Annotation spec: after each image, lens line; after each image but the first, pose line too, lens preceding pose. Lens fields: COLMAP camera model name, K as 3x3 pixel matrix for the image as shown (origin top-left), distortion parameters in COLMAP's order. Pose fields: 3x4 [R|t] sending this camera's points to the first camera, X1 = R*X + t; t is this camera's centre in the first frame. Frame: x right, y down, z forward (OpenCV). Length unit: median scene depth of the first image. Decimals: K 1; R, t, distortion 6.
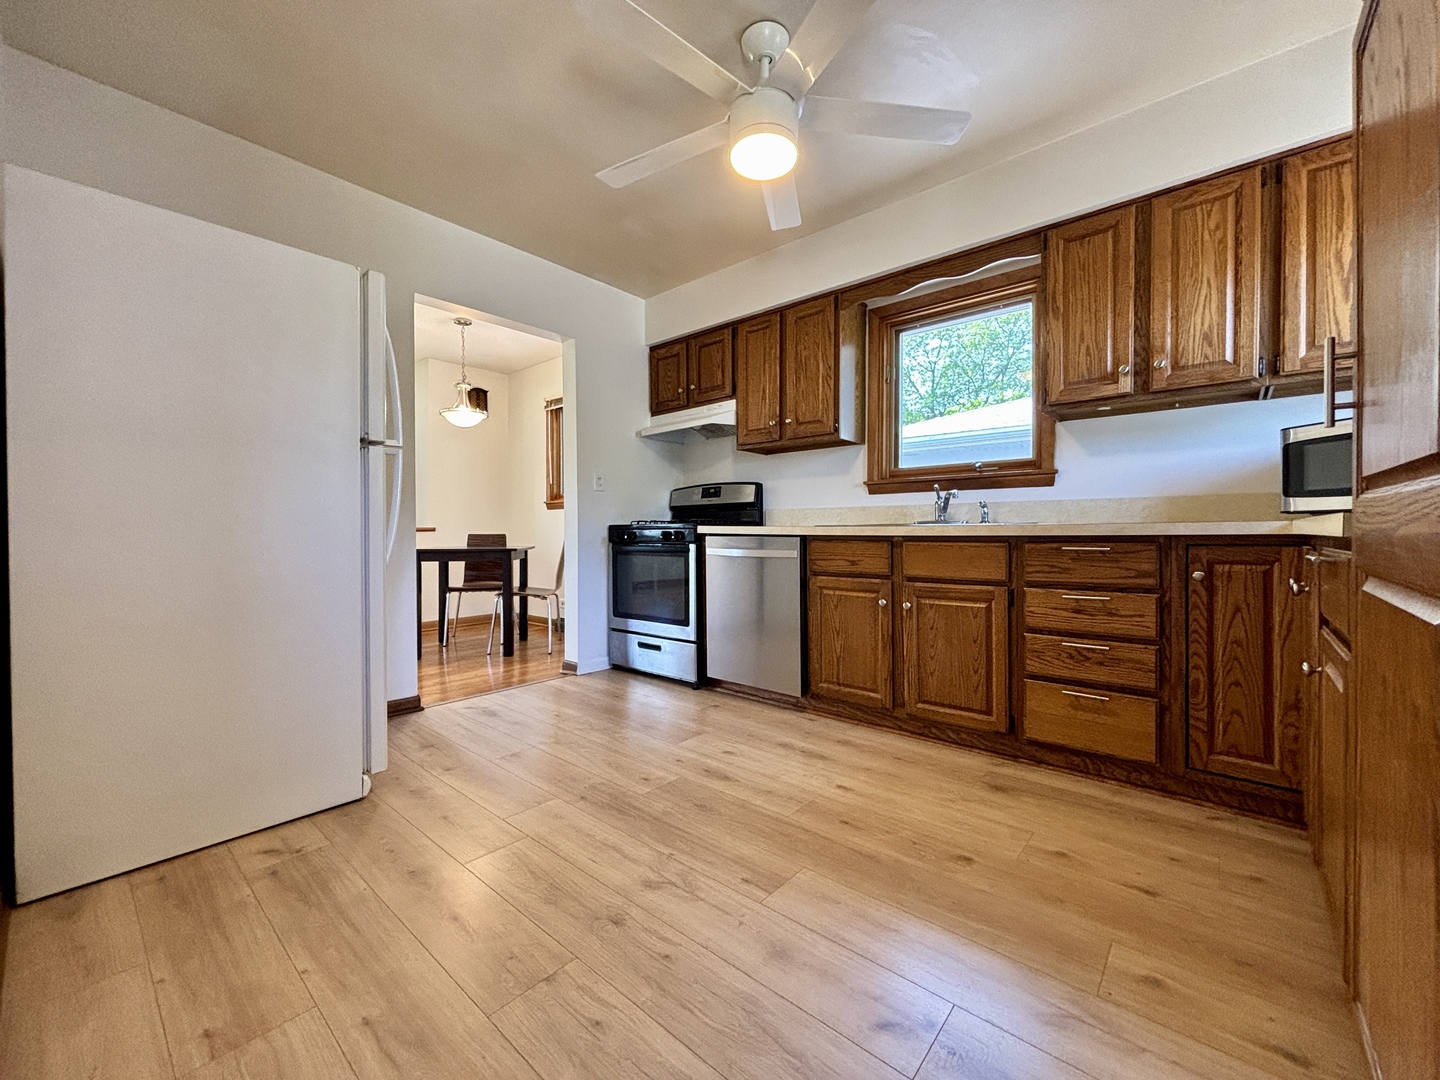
lens RADIAL K [[583.2, 0, 720.0], [0, 583.2, 540.0], [0, 0, 1]] dist [-0.000169, 0.000443]
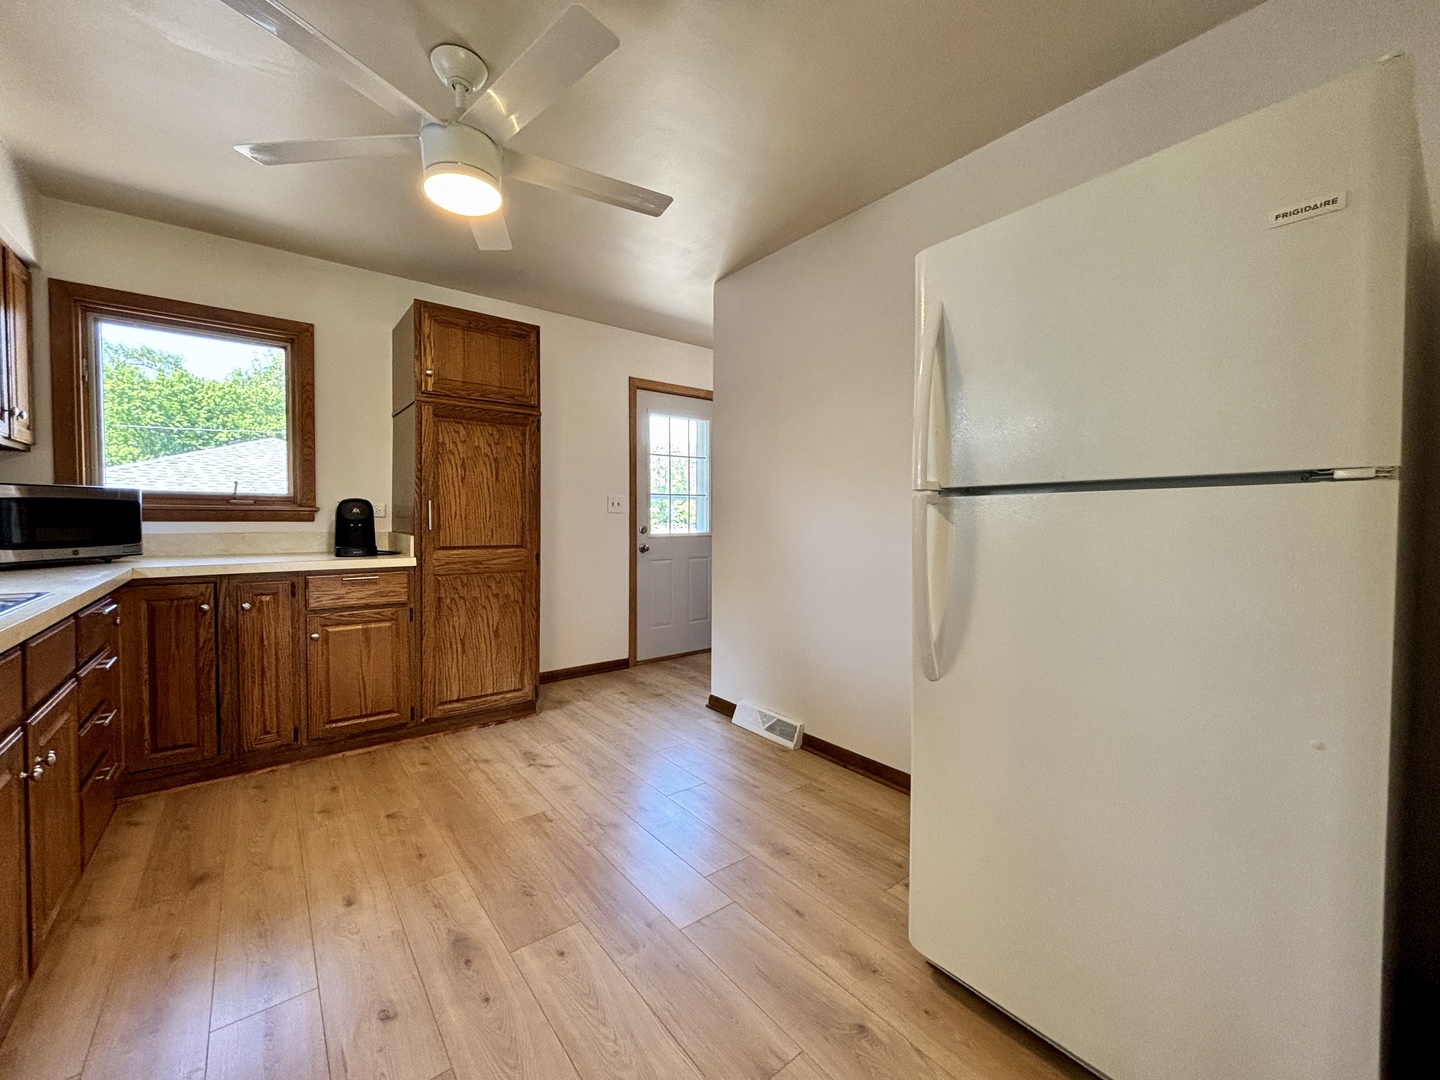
lens RADIAL K [[583.2, 0, 720.0], [0, 583.2, 540.0], [0, 0, 1]] dist [-0.000169, 0.000443]
pose [[-0.982431, -0.010134, 0.186352, -0.459108], [0.000796, 0.998288, 0.058486, -0.141565], [-0.186626, 0.057607, -0.980741, 1.678916]]
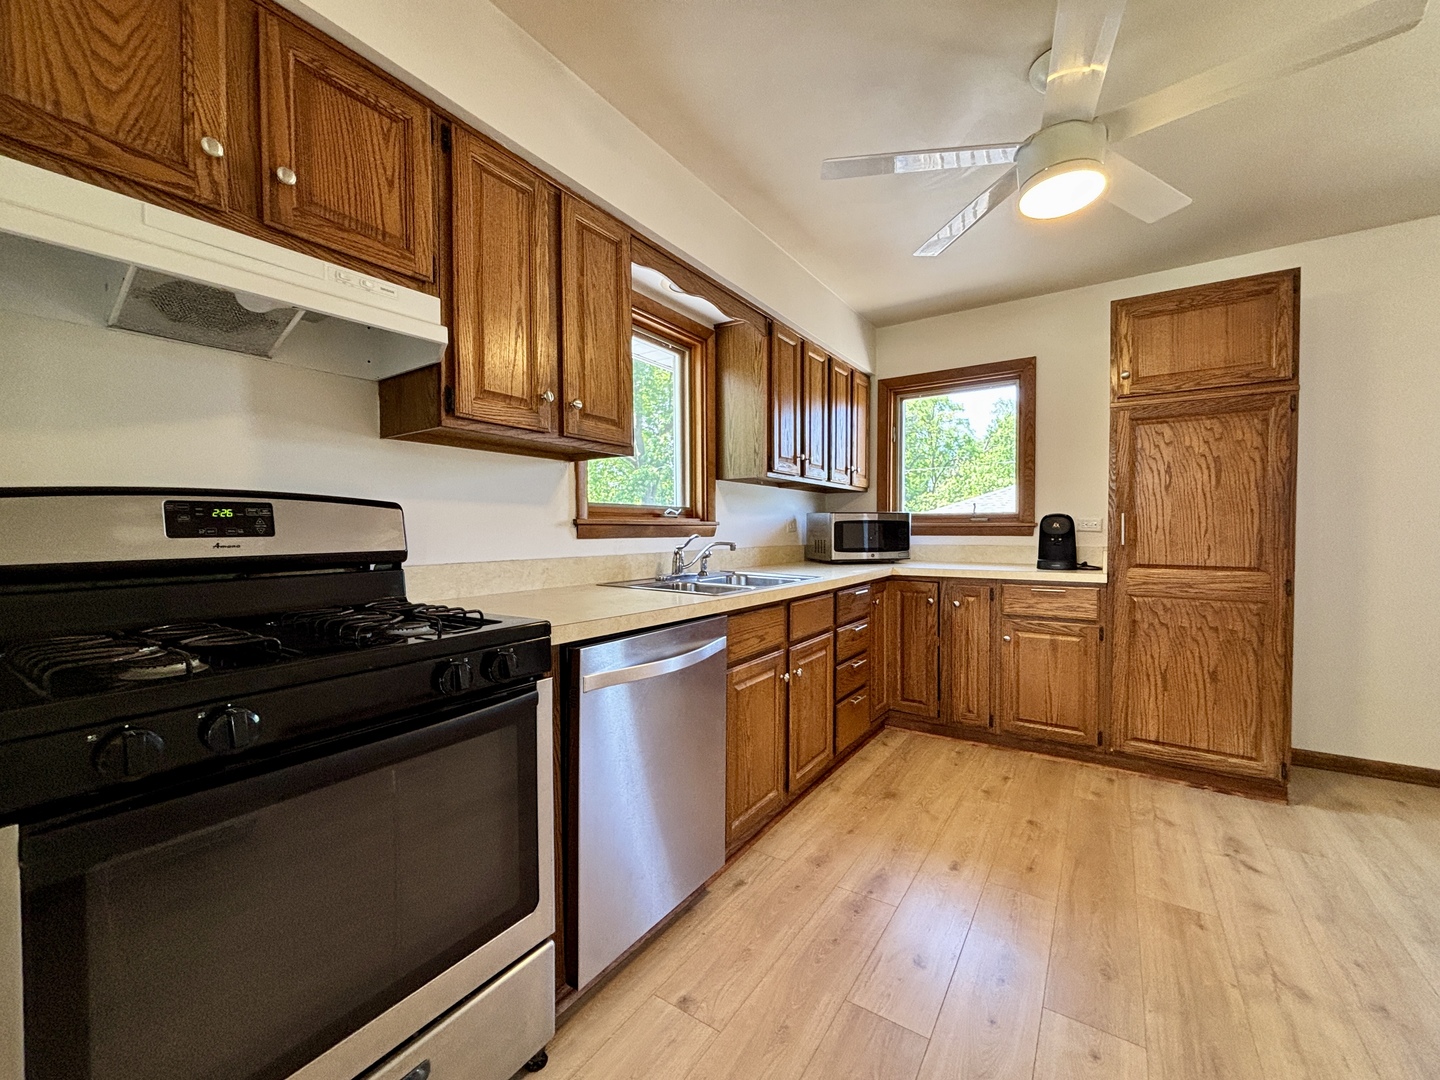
lens RADIAL K [[583.2, 0, 720.0], [0, 583.2, 540.0], [0, 0, 1]] dist [-0.000169, 0.000443]
pose [[-0.122826, -0.010933, 0.992368, -0.679225], [0.020847, 0.999690, 0.013594, -0.131599], [-0.992209, 0.022358, -0.122560, 1.475523]]
